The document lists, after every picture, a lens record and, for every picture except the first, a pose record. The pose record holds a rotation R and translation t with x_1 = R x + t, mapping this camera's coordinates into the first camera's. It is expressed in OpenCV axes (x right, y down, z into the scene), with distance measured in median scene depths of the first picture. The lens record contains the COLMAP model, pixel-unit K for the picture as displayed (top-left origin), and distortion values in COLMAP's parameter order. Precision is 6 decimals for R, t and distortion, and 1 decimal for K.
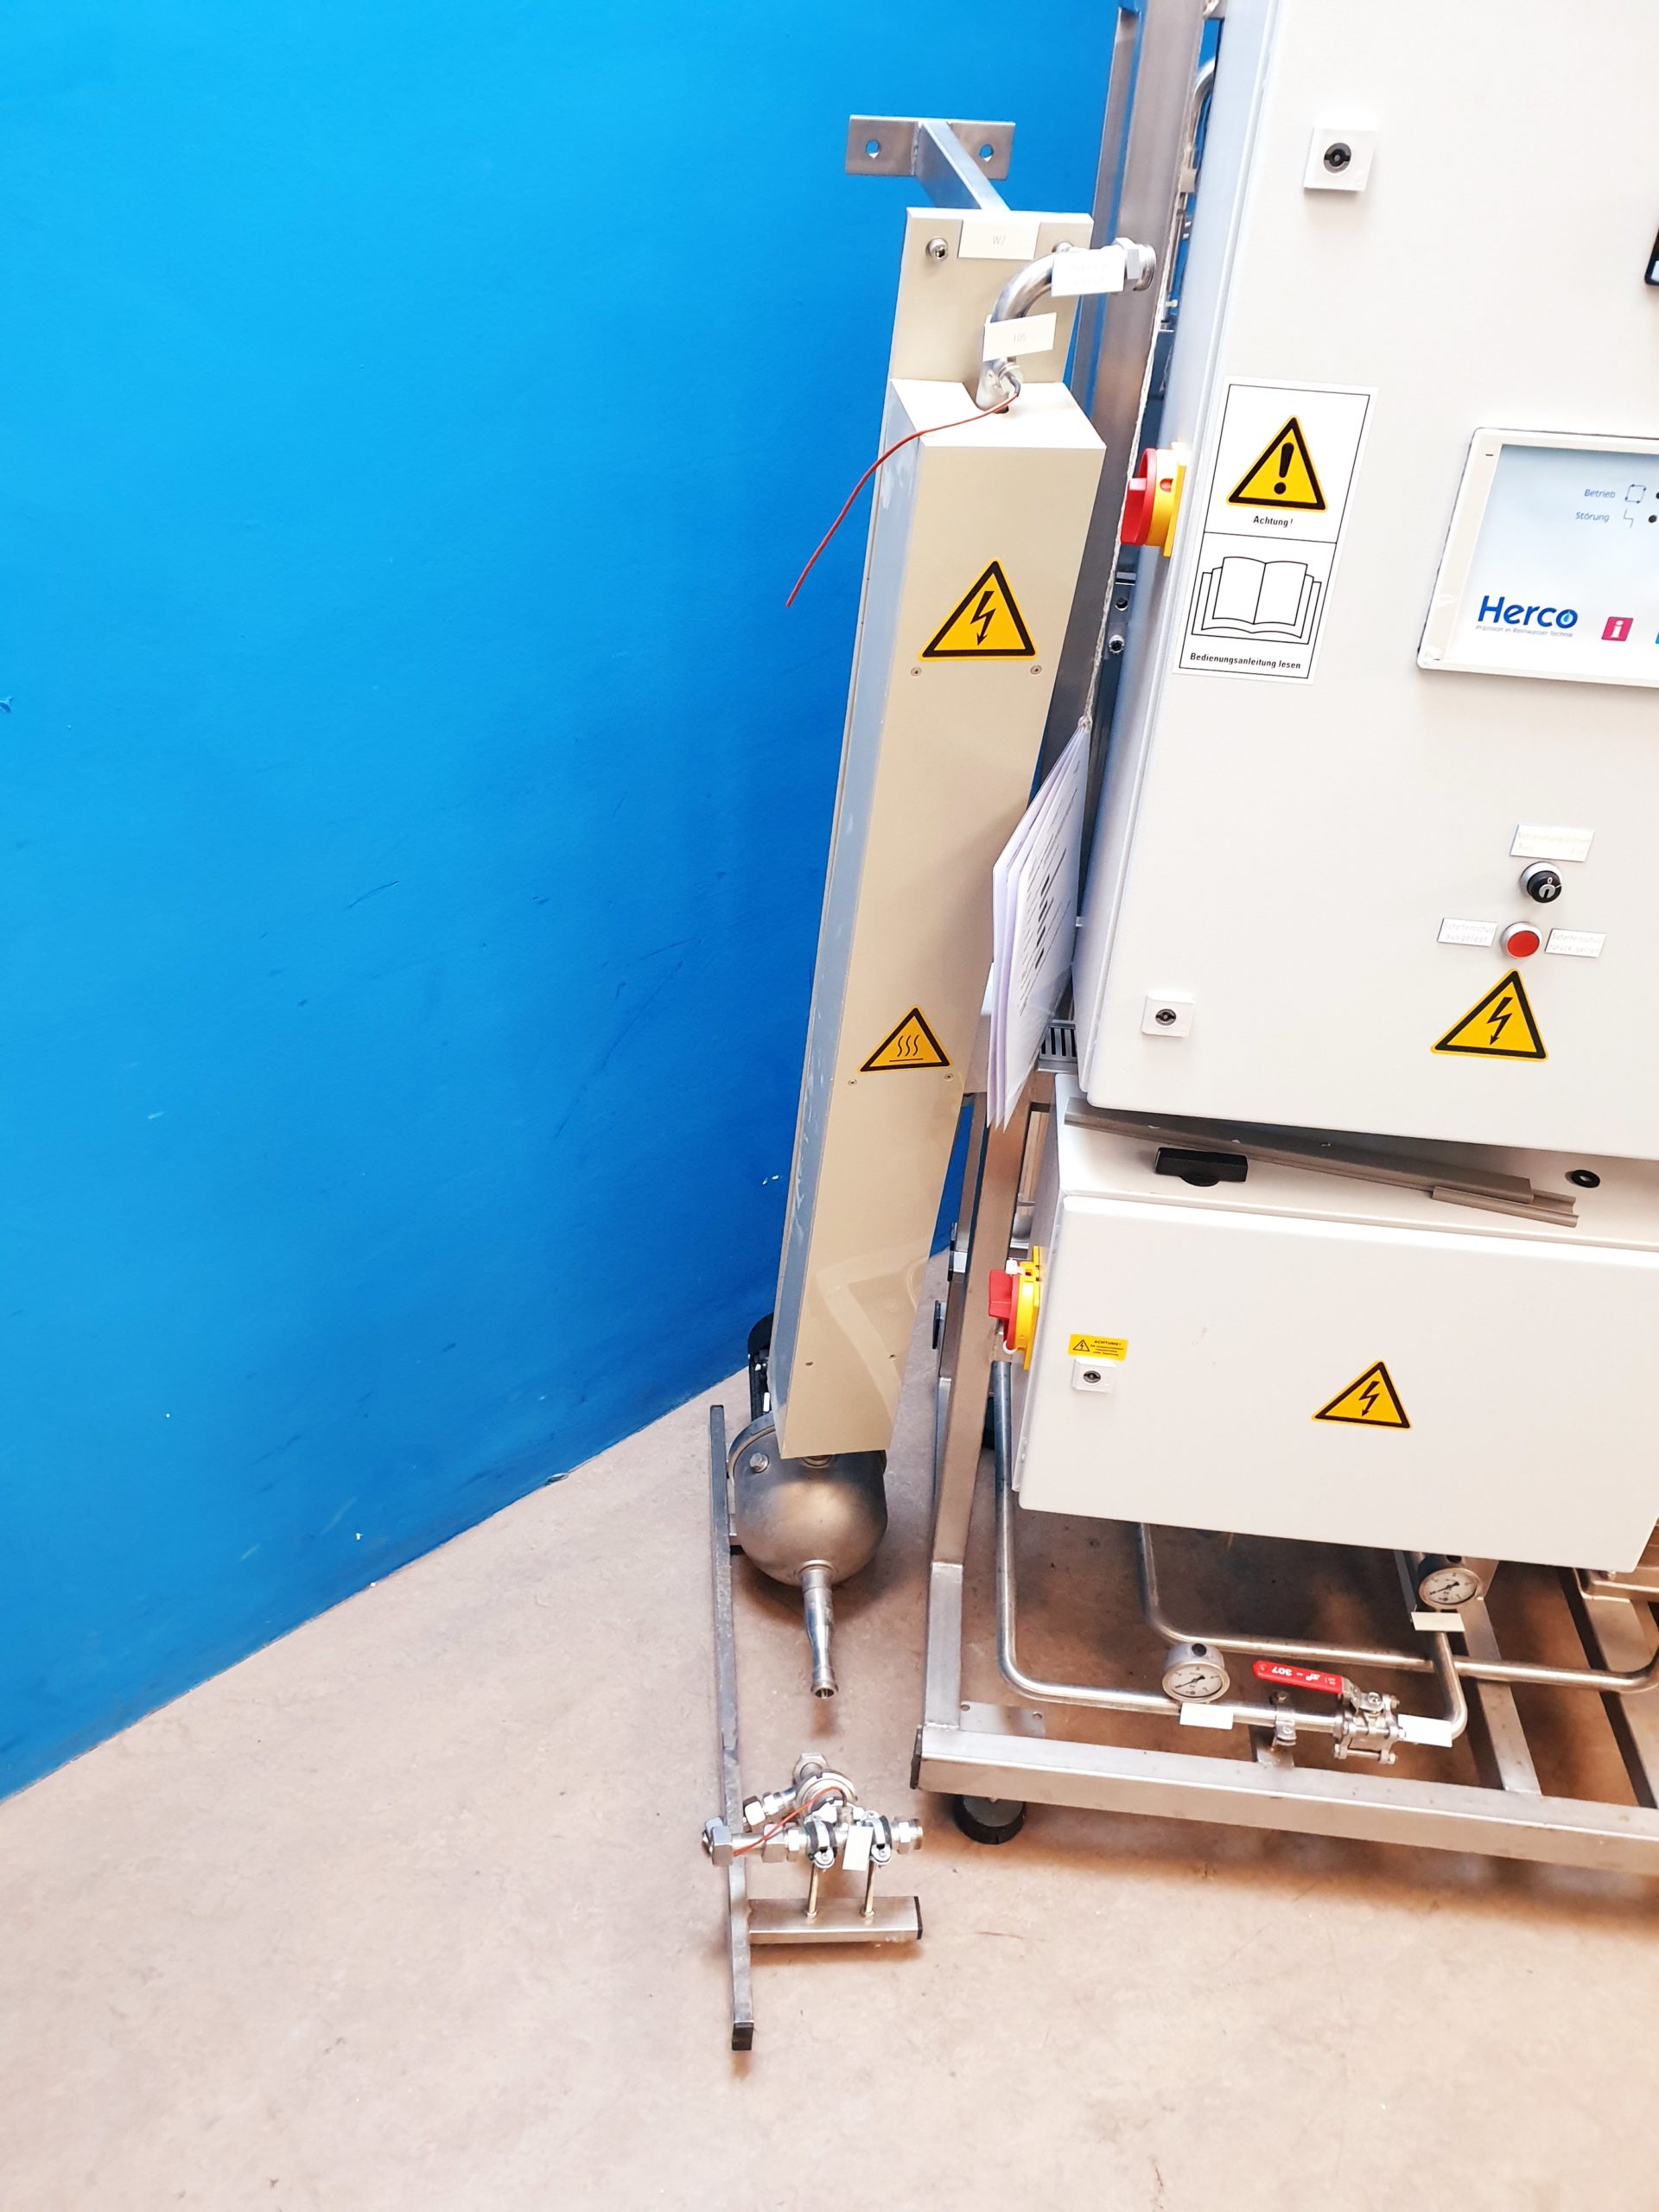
lens RADIAL K [[1785.0, 0, 820.9], [0, 1785.0, 1091.9], [0, 0, 1]] dist [0.009619, 0.011397]
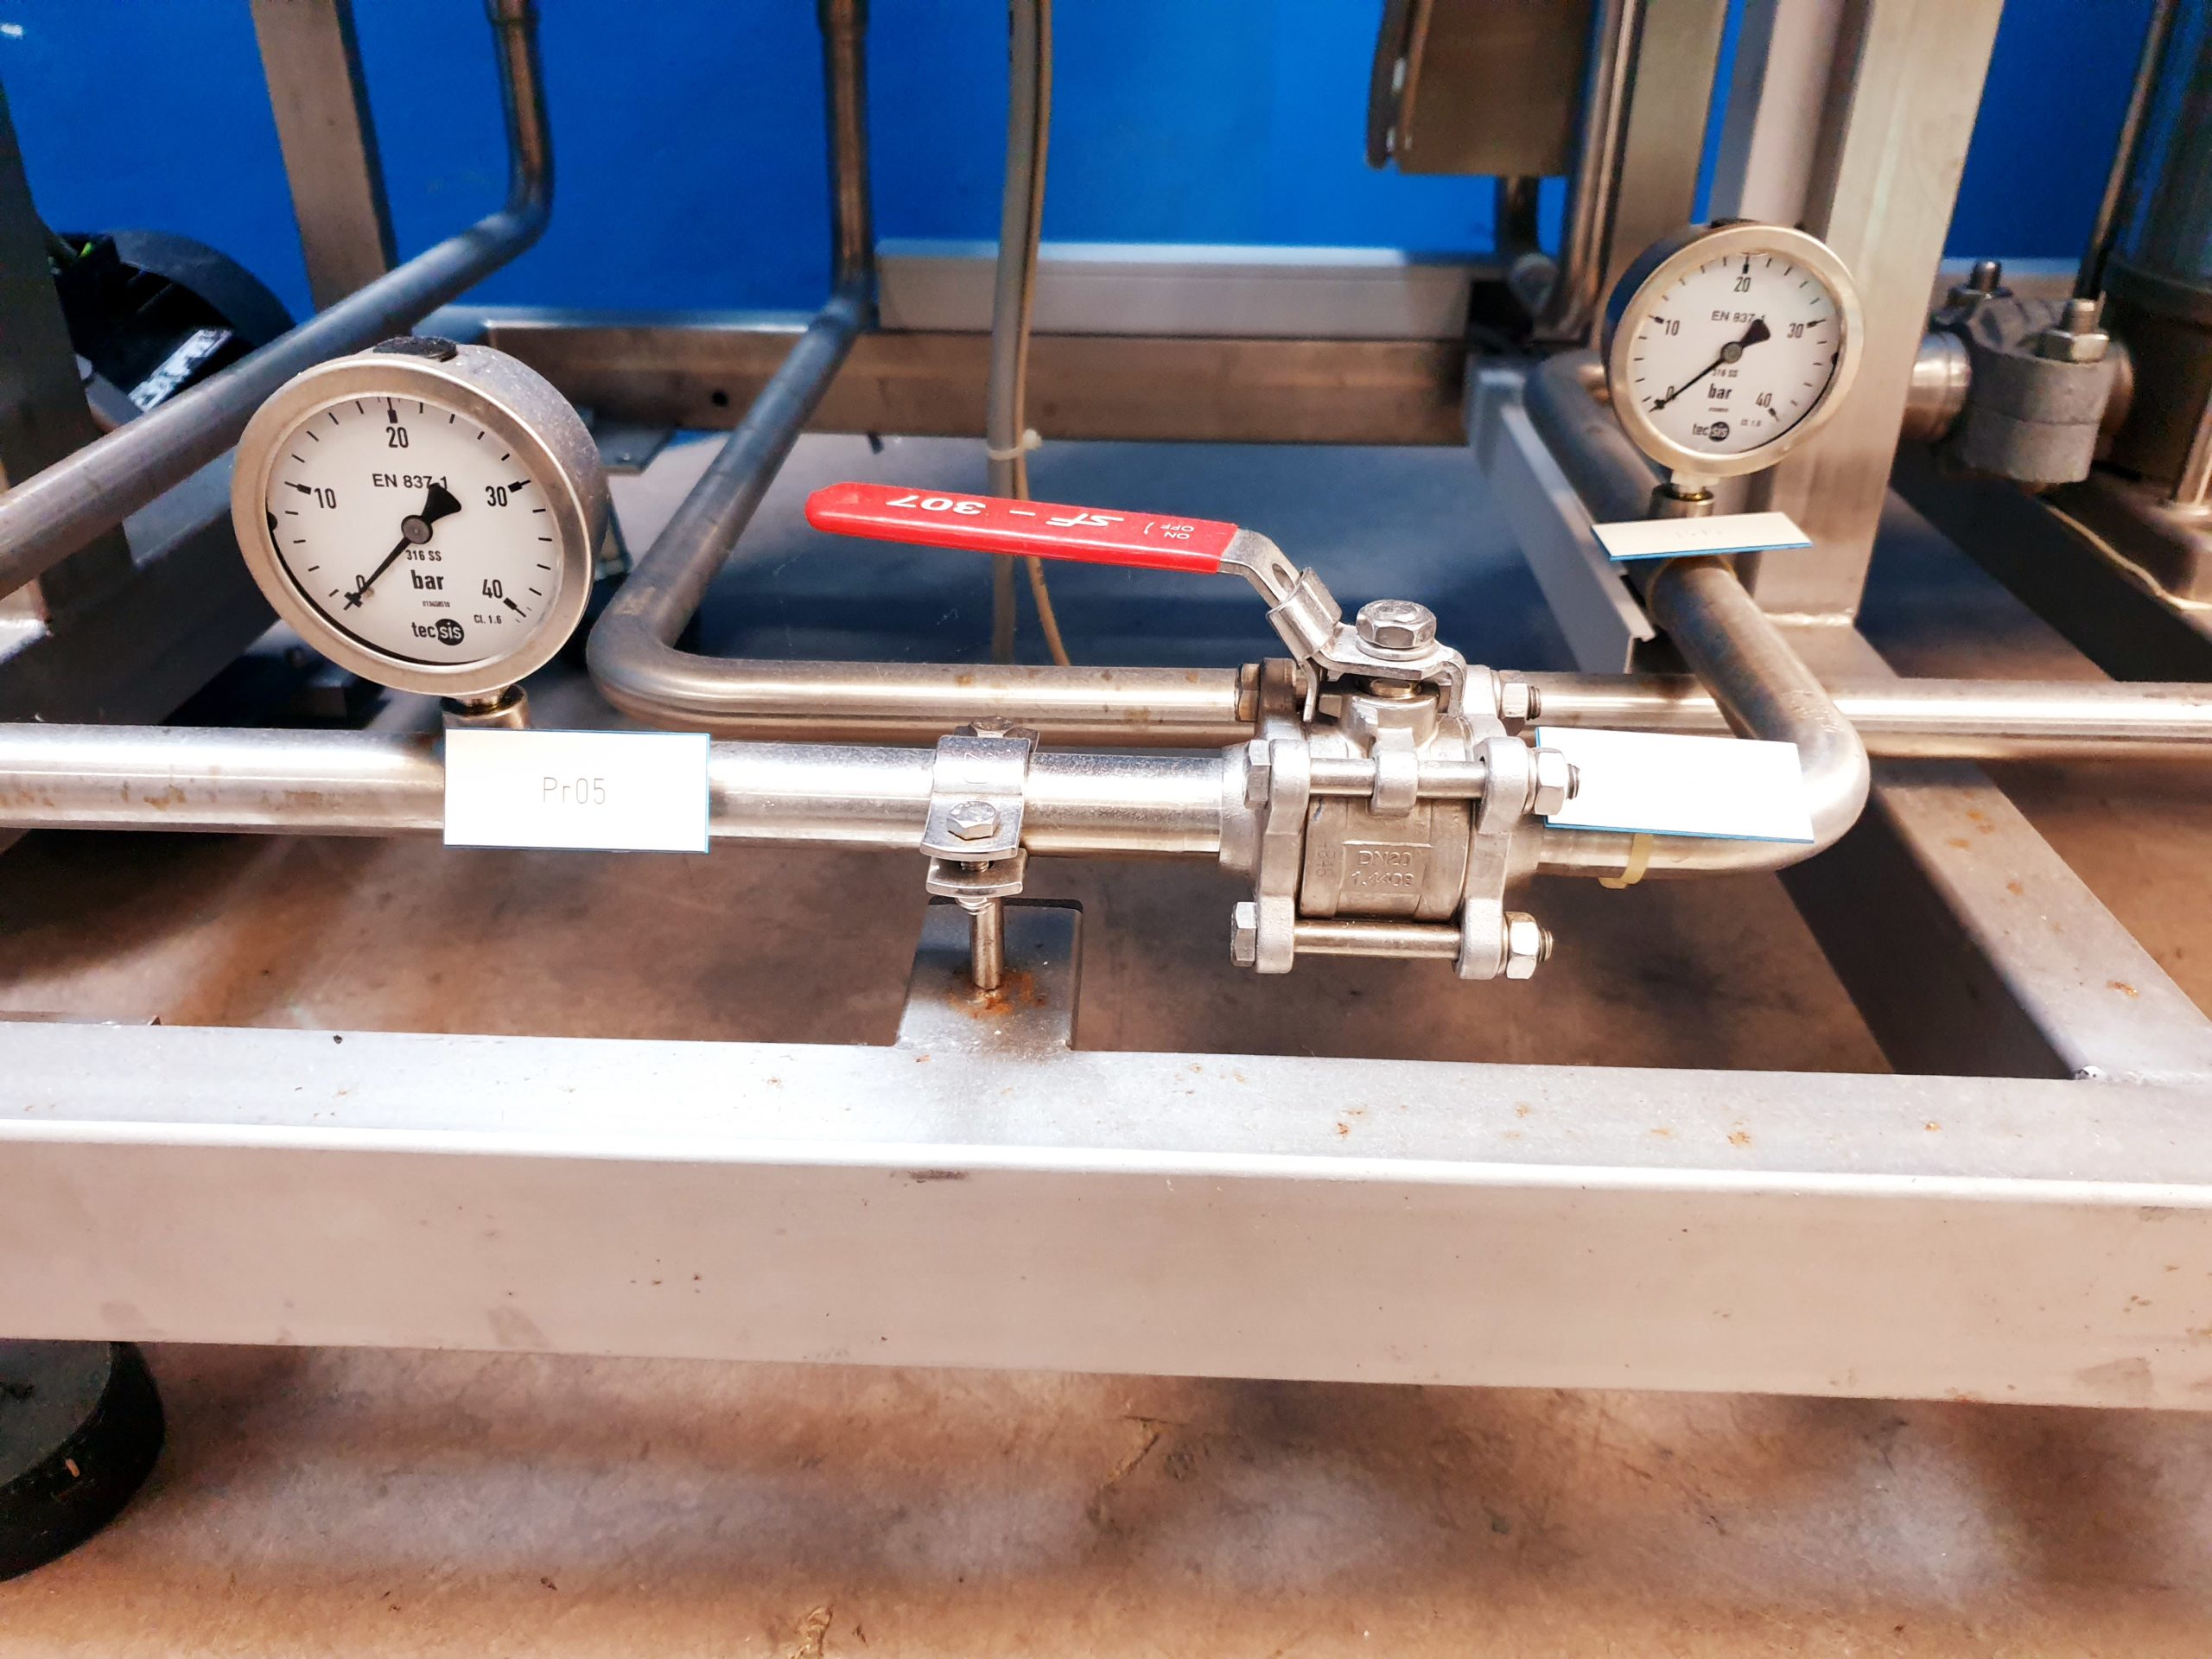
lens RADIAL K [[1785.0, 0, 1108.1], [0, 1785.0, 830.5], [0, 0, 1]] dist [0.009619, 0.011397]
pose [[0.997728, -0.061808, 0.026821, 0.288072], [0.063698, 0.995029, -0.076551, 0.398602], [-0.021956, 0.078085, 0.996705, 0.858904]]
